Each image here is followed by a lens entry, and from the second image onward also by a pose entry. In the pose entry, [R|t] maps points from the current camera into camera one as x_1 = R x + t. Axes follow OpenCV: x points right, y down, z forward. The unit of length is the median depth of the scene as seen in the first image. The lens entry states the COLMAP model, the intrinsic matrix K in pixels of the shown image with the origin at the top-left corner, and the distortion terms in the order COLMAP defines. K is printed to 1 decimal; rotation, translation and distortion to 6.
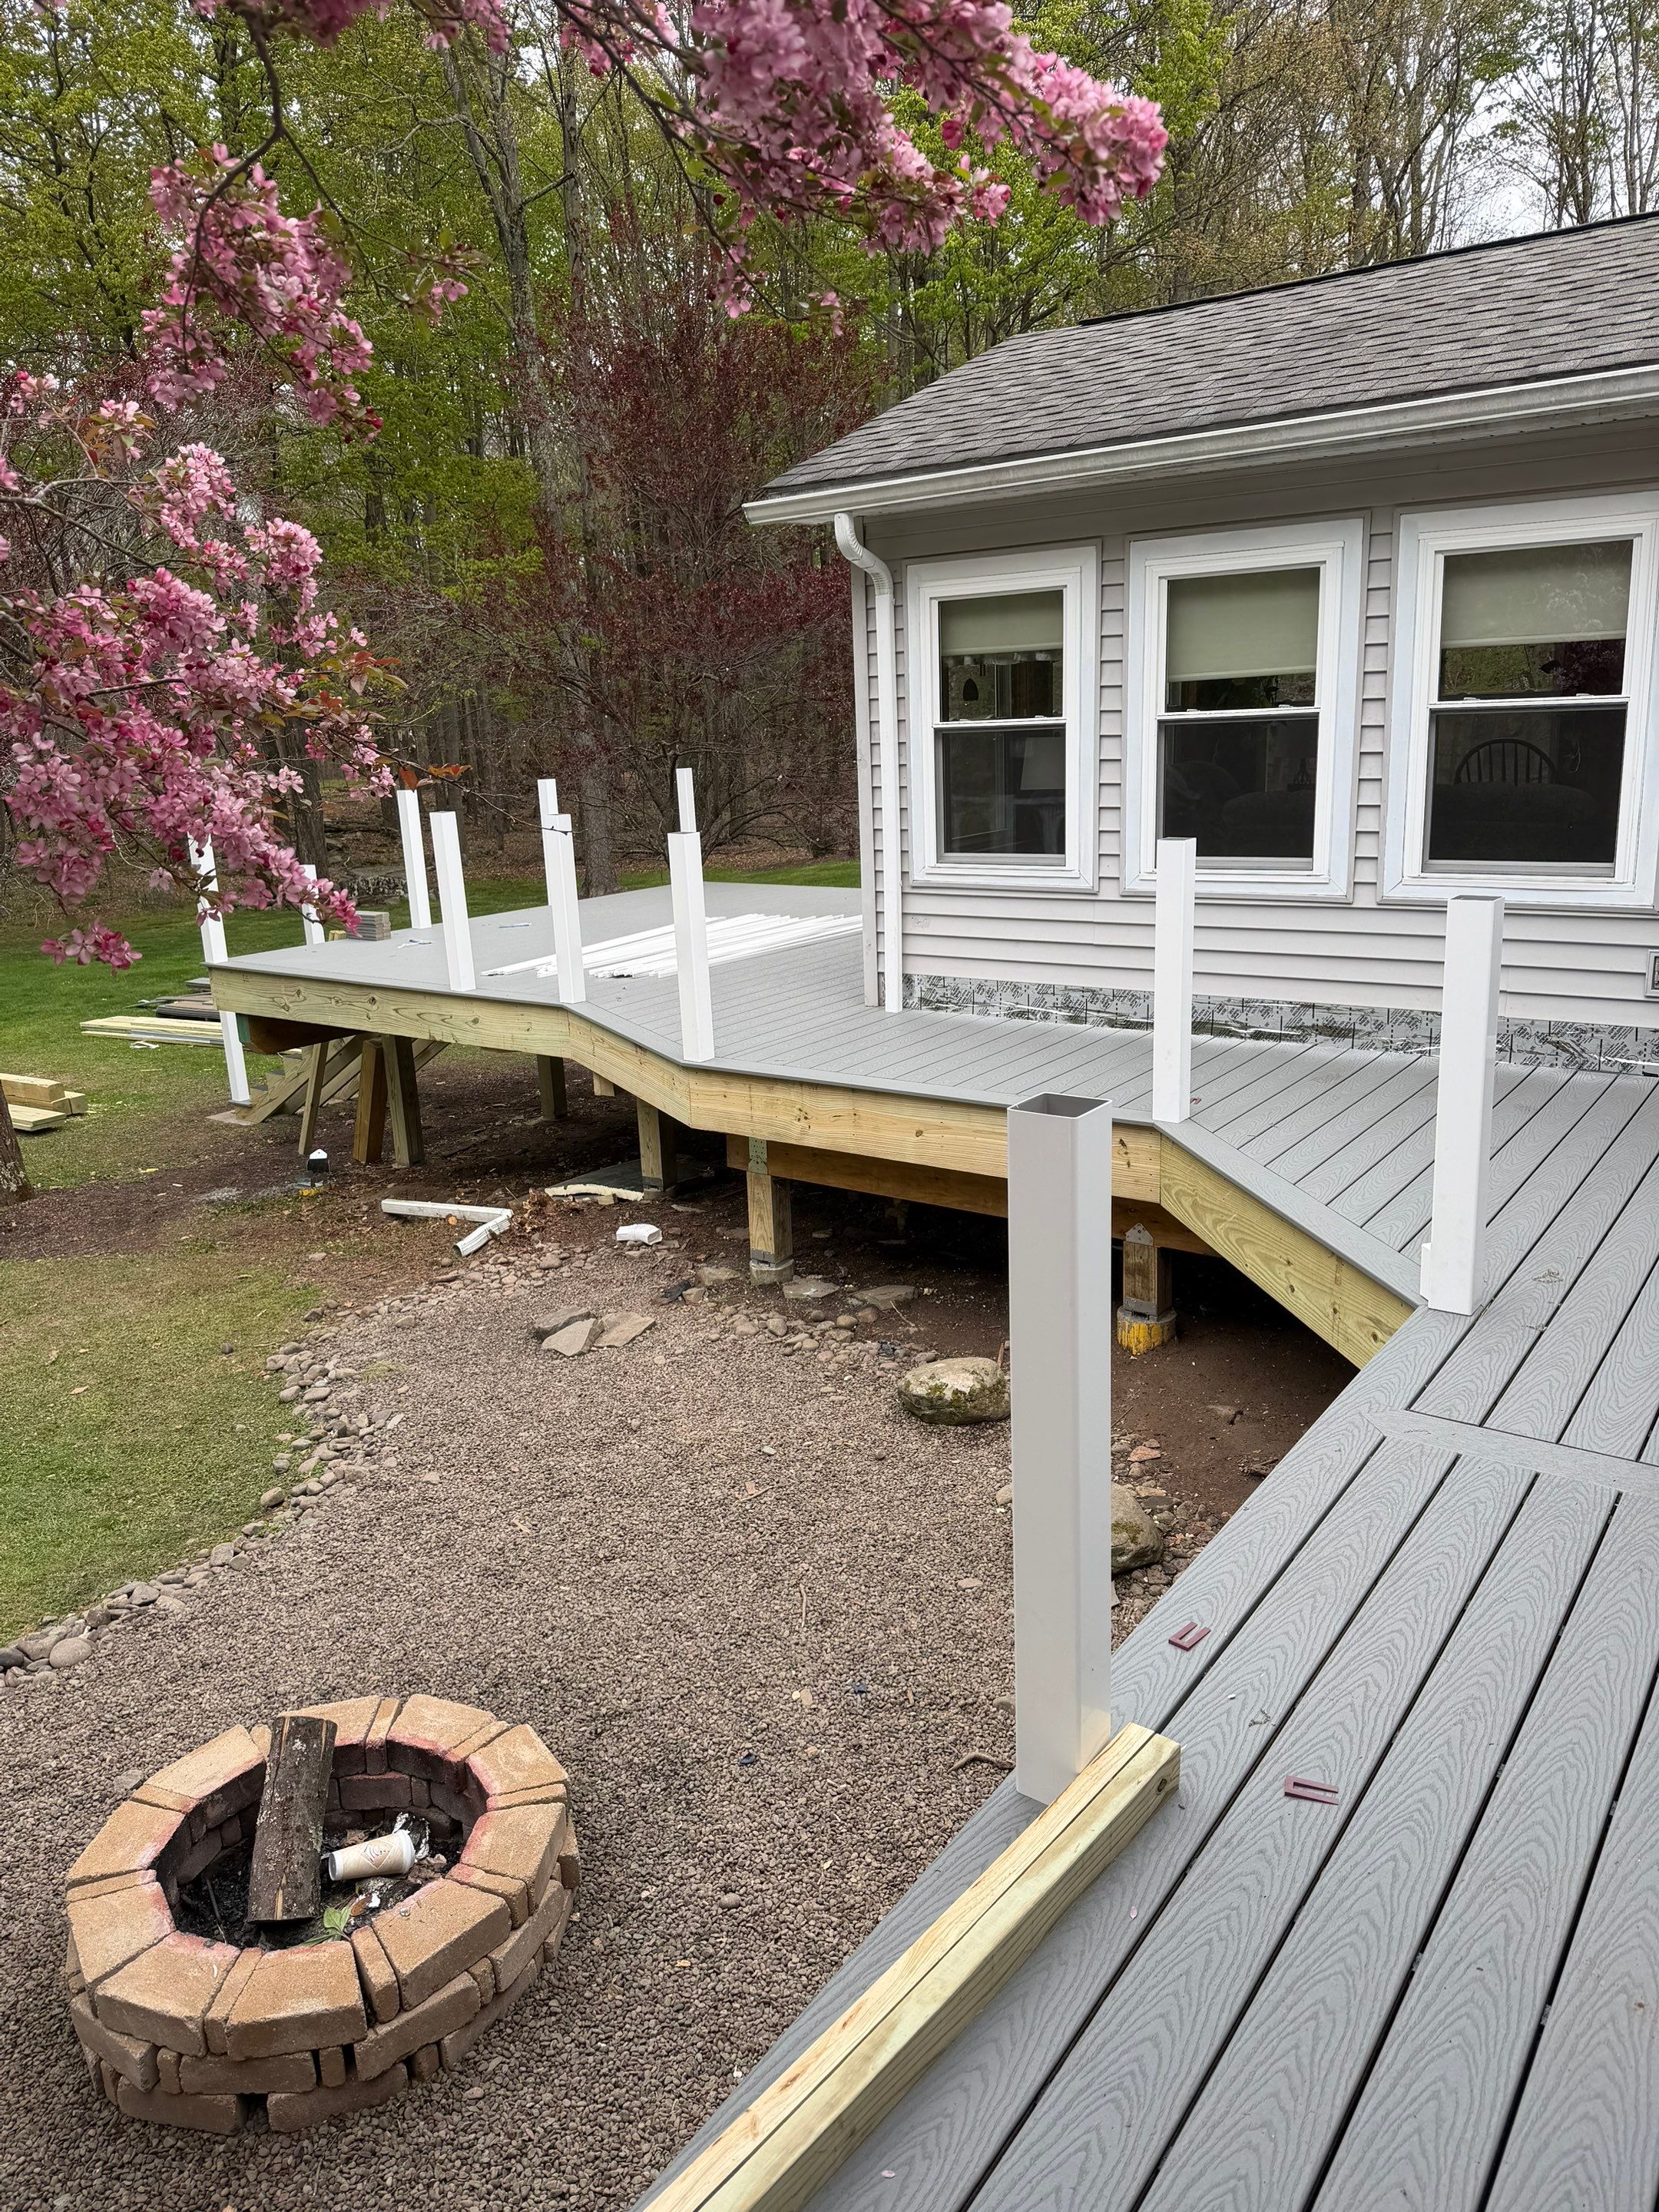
lens RADIAL K [[1537.3, 0, 841.7], [0, 1537.3, 1109.0], [0, 0, 1]] dist [0.068879, -0.087174]
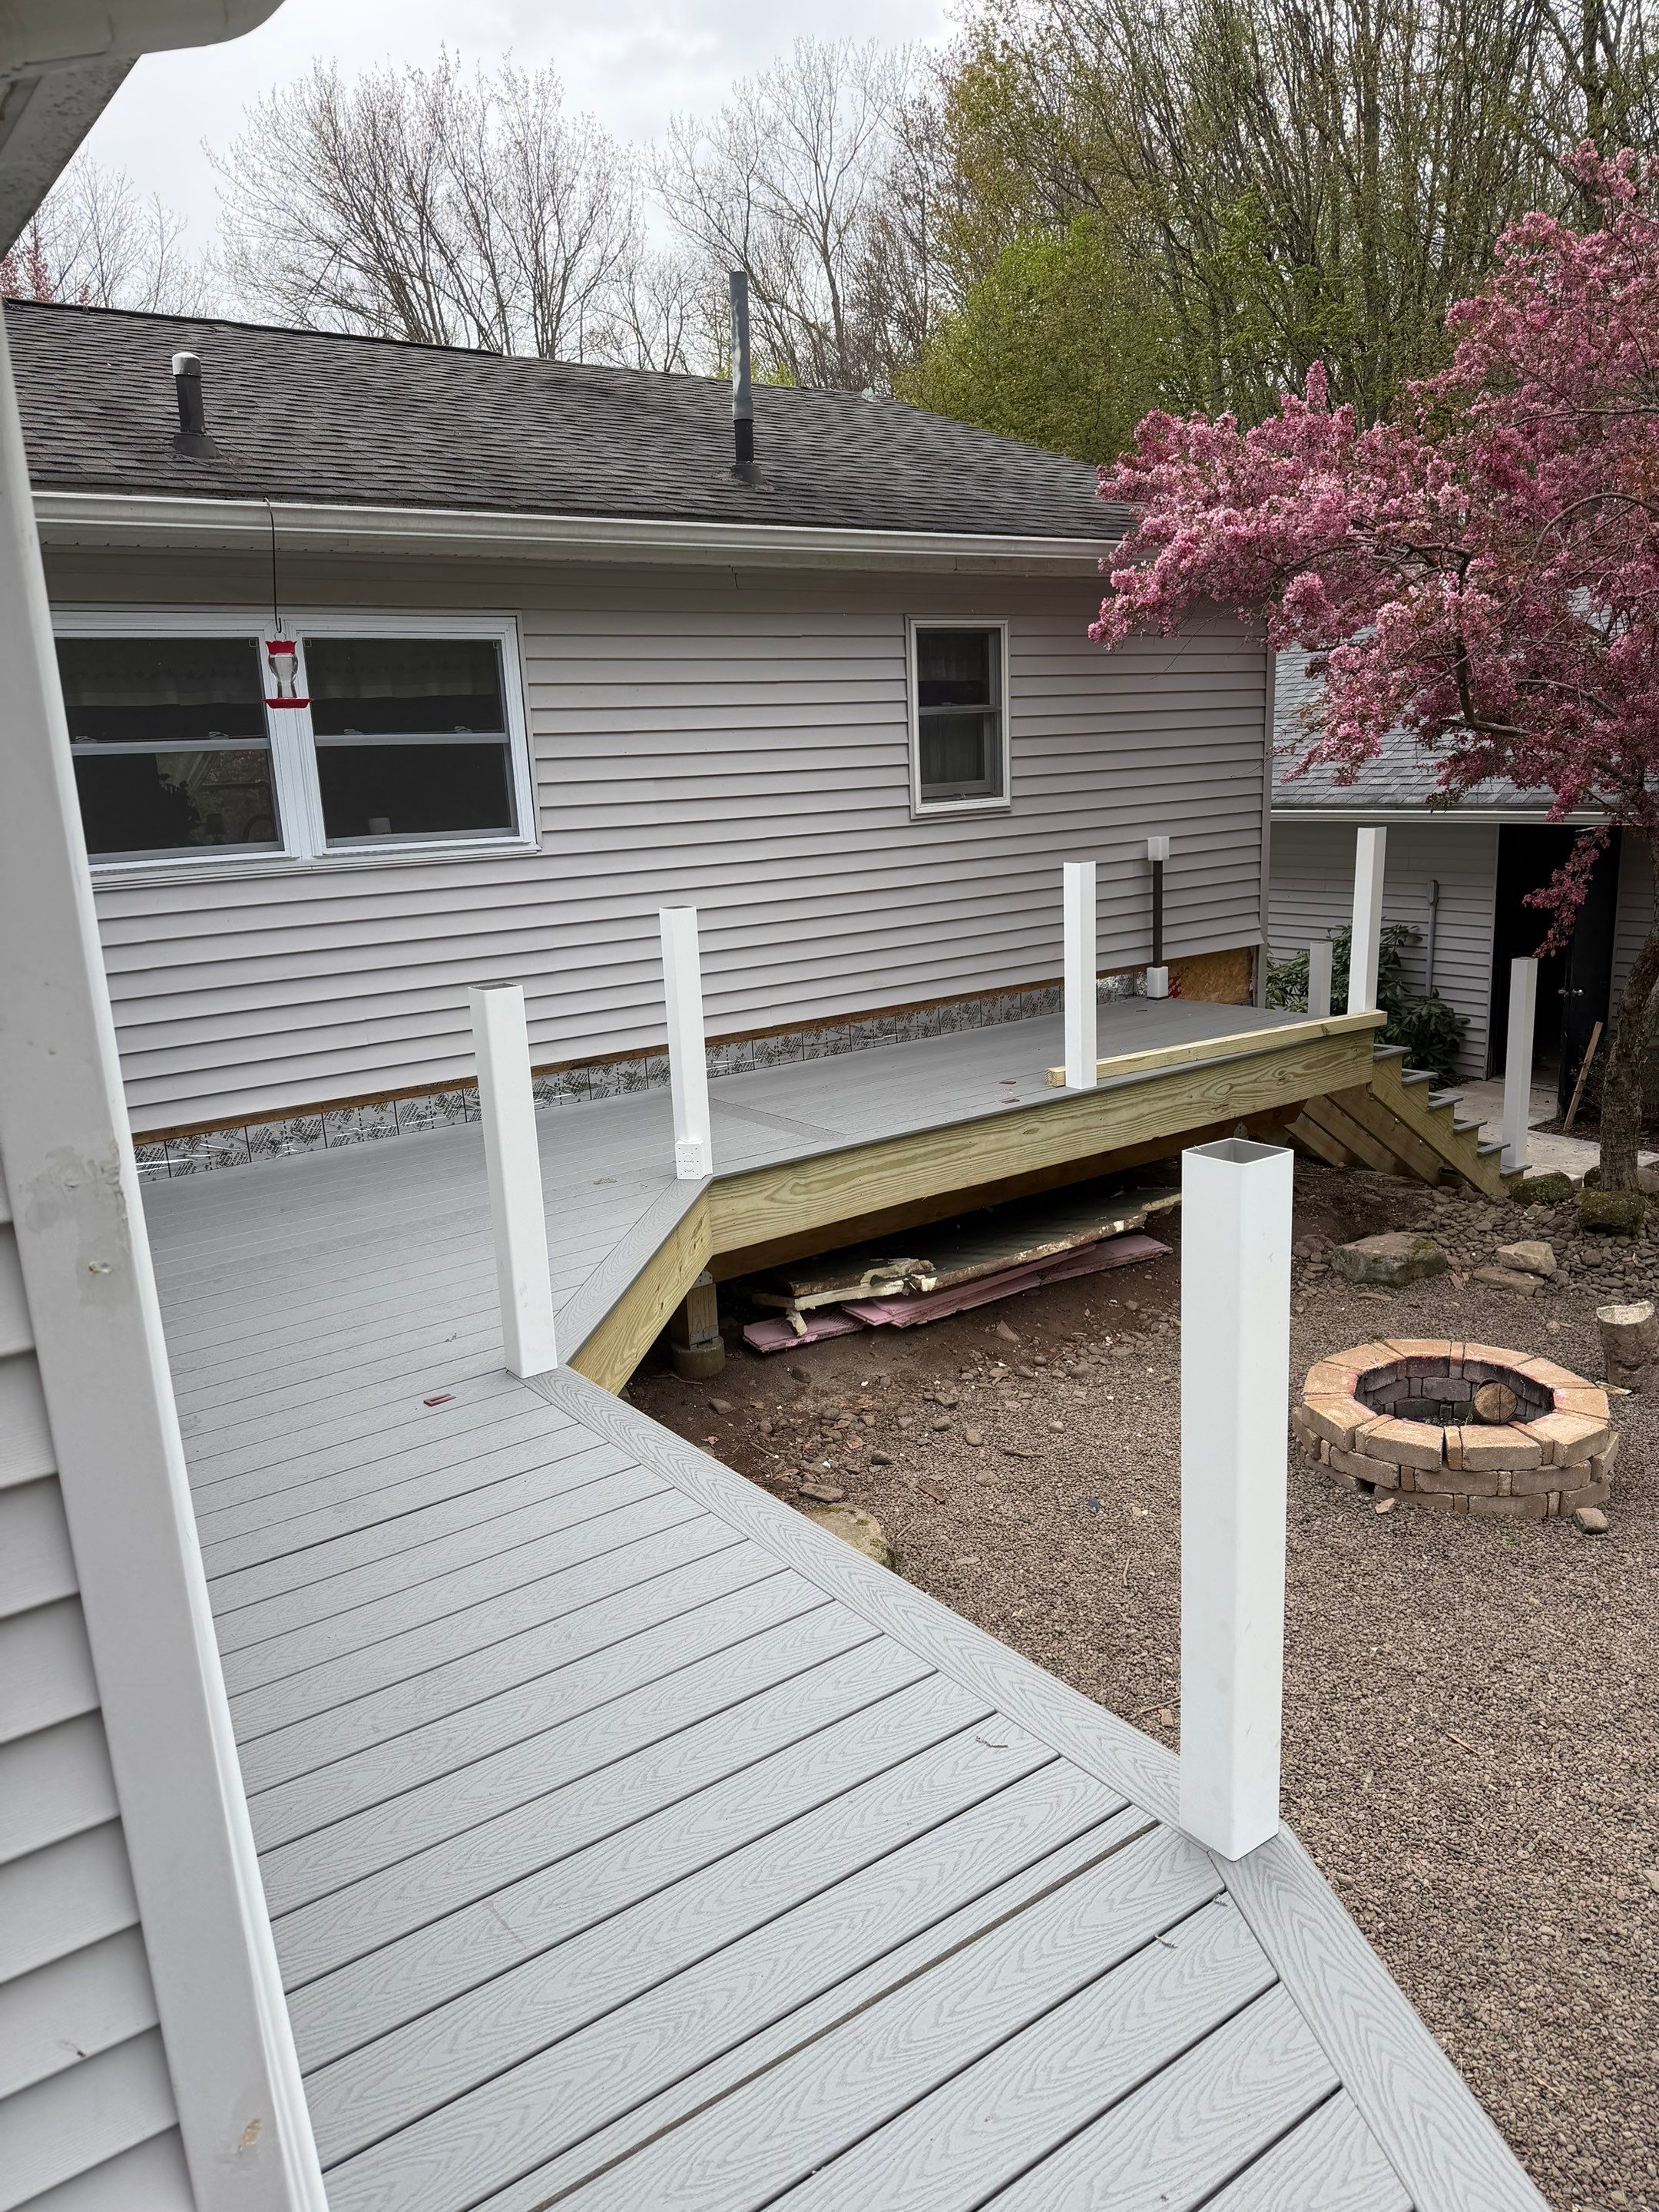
lens RADIAL K [[1590.3, 0, 832.1], [0, 1590.3, 1117.6], [0, 0, 1]] dist [0.022427, -0.029963]
pose [[-0.947633, 0.010810, 0.319178, -0.131158], [0.158503, 0.883566, 0.440668, -0.332278], [-0.277252, 0.468182, -0.839010, 1.277020]]
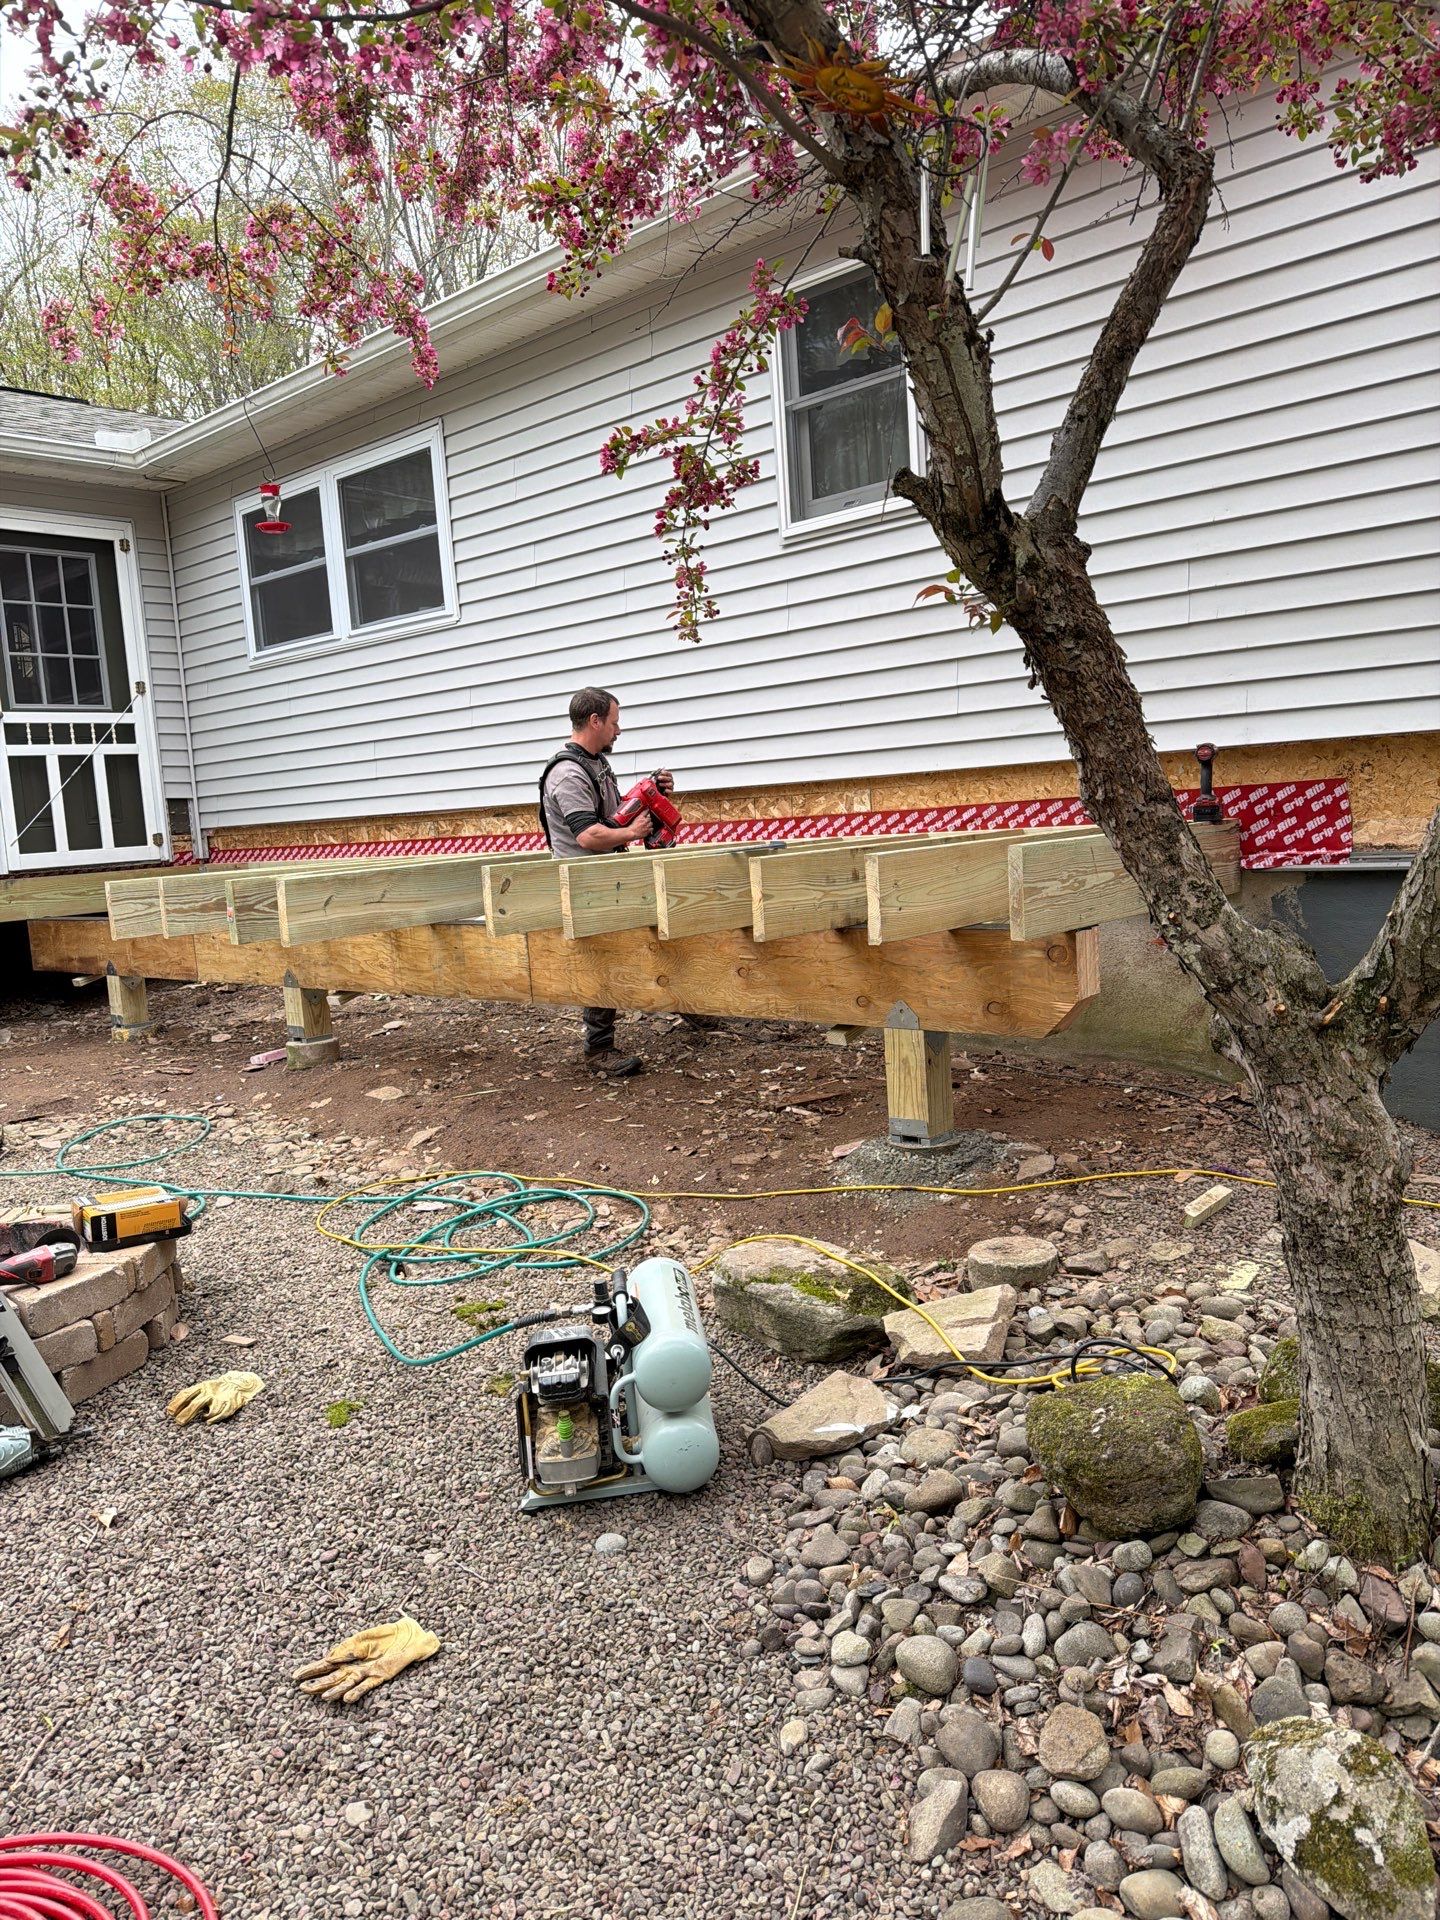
lens RADIAL K [[1334.3, 0, 727.6], [0, 1334.3, 952.6], [0, 0, 1]] dist [0.068879, -0.087174]
pose [[0.095942, -0.070270, 0.992904, -0.637877], [0.314720, 0.948474, 0.036715, 0.205824], [-0.944323, 0.308964, 0.113113, 0.150617]]
